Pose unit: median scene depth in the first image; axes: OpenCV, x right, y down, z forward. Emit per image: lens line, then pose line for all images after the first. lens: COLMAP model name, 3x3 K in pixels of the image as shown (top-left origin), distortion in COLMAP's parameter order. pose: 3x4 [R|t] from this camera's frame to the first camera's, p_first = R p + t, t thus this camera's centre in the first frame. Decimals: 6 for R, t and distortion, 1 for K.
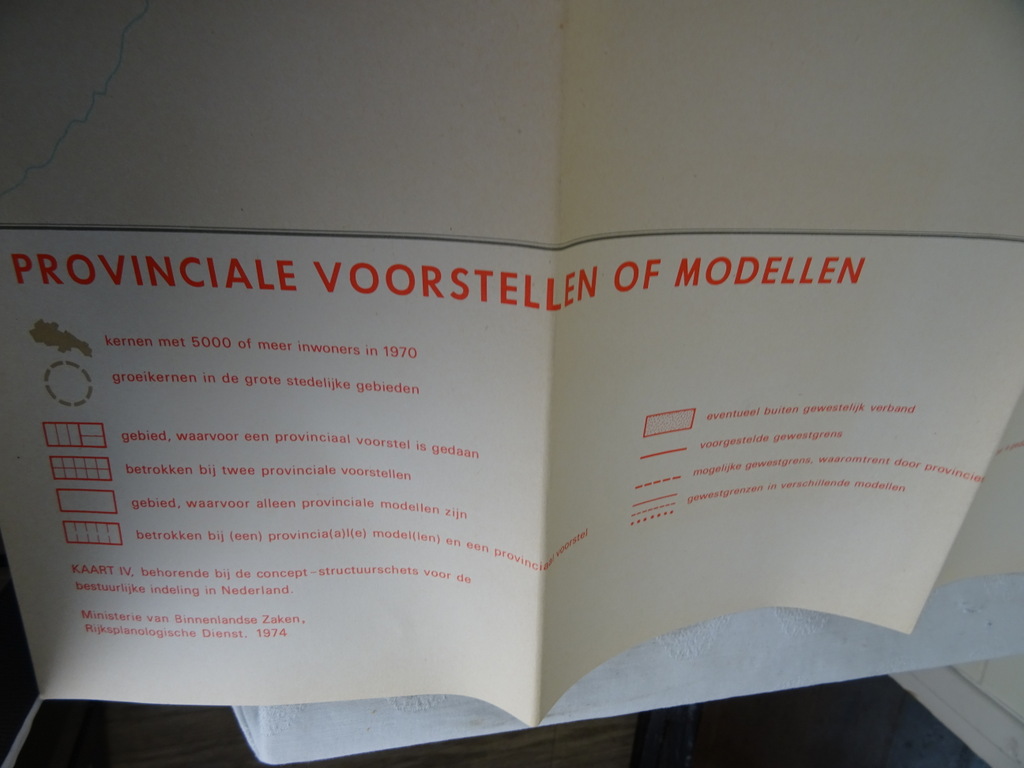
lens RADIAL K [[729.5, 0, 488.5], [0, 729.5, 380.2], [0, 0, 1]] dist [-0.005287, -0.005924]
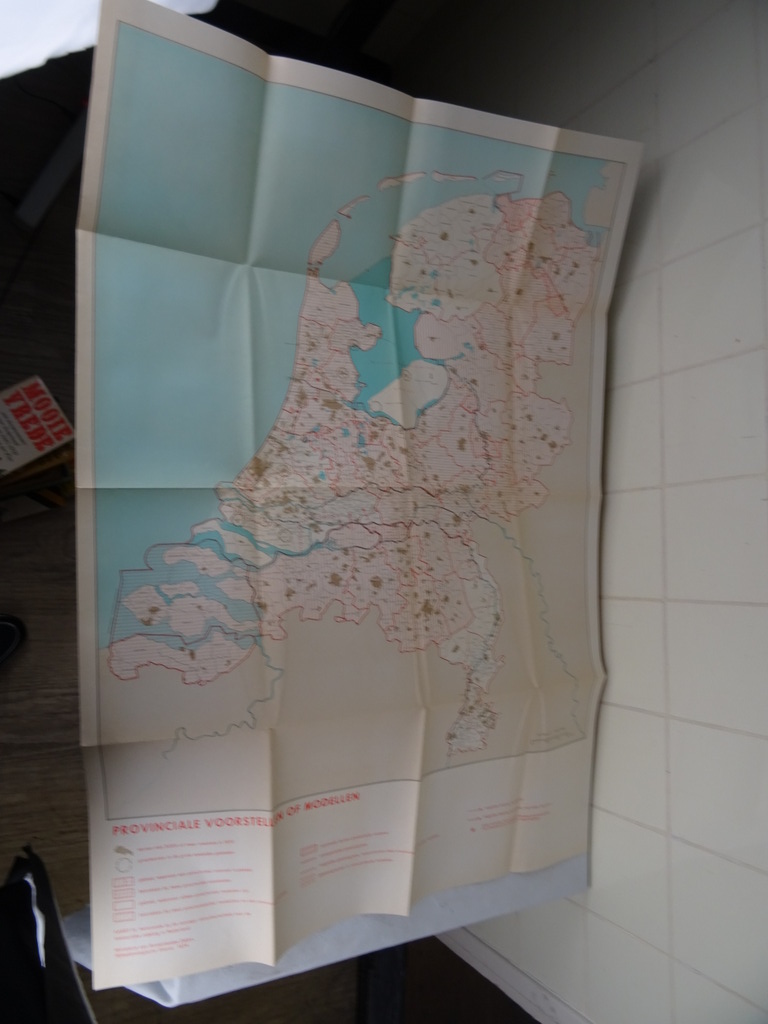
lens RADIAL K [[729.5, 0, 384.0], [0, 729.5, 512.0], [0, 0, 1]] dist [-0.005287, -0.005924]
pose [[0.968083, -0.032650, 0.248496, -0.191499], [0.113653, 0.940866, -0.319146, -0.290395], [-0.223381, 0.337202, 0.914547, -2.594434]]
